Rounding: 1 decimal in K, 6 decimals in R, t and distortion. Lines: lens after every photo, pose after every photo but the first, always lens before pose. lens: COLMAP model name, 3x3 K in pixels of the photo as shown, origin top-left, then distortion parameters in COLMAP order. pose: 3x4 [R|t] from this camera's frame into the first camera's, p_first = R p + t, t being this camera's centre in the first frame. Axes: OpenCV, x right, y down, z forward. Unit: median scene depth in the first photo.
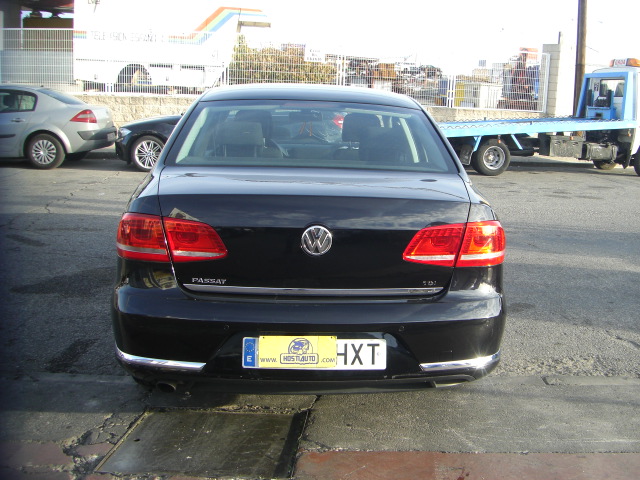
lens RADIAL K [[717.5, 0, 362.0], [0, 717.5, 240.2], [0, 0, 1]] dist [-0.155629, 0.045934]
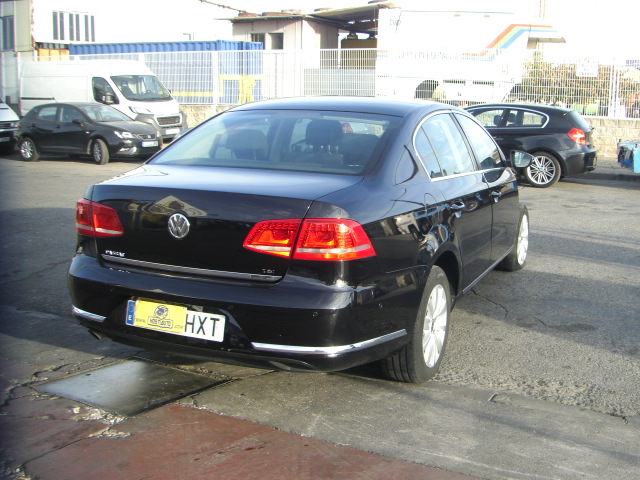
lens RADIAL K [[710.4, 0, 369.0], [0, 710.4, 239.3], [0, 0, 1]] dist [-0.150986, 0.035280]
pose [[0.891506, 0.065701, -0.448219, 0.659097], [-0.075553, 0.997133, -0.004113, 0.003265], [0.446664, 0.037531, 0.893914, 0.081729]]
